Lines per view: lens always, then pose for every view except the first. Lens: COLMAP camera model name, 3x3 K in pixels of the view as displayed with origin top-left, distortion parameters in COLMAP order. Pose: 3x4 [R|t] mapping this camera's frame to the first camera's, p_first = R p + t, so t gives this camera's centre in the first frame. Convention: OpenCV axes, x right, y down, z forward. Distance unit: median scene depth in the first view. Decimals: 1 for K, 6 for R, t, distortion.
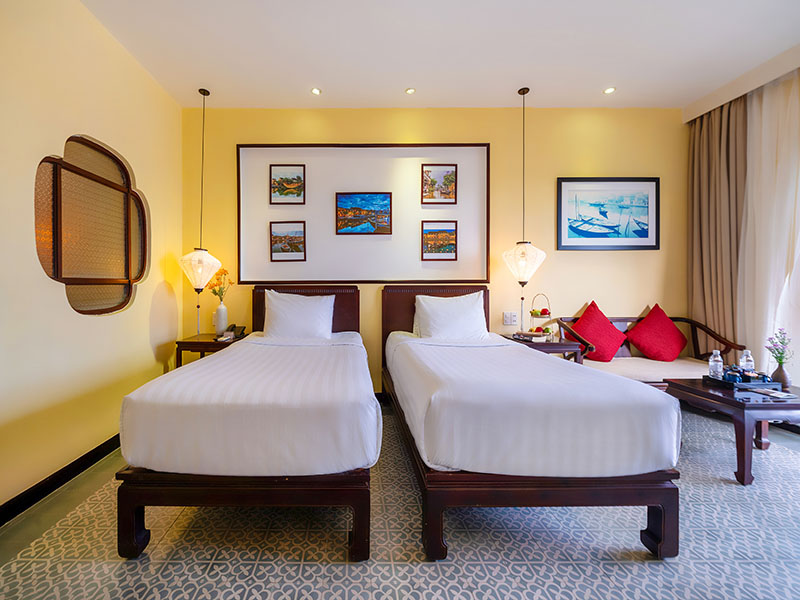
lens RADIAL K [[328.8, 0, 383.8], [0, 328.8, 292.6], [0, 0, 1]] dist [-0.003039, 0.000581]
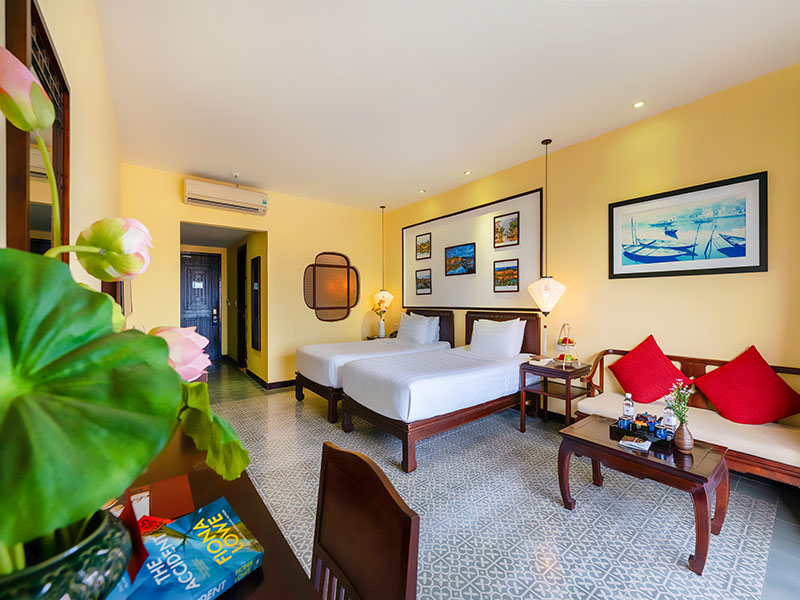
lens RADIAL K [[315.5, 0, 400.2], [0, 315.5, 300.7], [0, 0, 1]] dist [0.000553, -0.003025]
pose [[0.628037, 0.000554, -0.778183, 0.864473], [0.000048, 1.000000, 0.000751, -0.065736], [0.778183, -0.000509, 0.628037, -0.063978]]
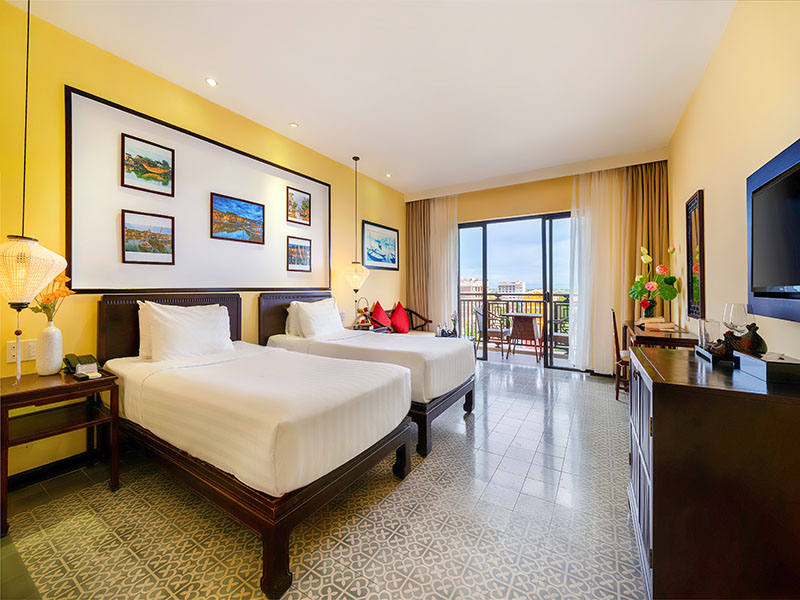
lens RADIAL K [[328.8, 0, 397.7], [0, 328.8, 289.7], [0, 0, 1]] dist [-0.003039, 0.000581]
pose [[0.520191, -0.004911, 0.854036, -0.675915], [0.005609, 0.999982, 0.002334, -0.032183], [-0.854031, 0.003576, 0.520209, 0.080092]]
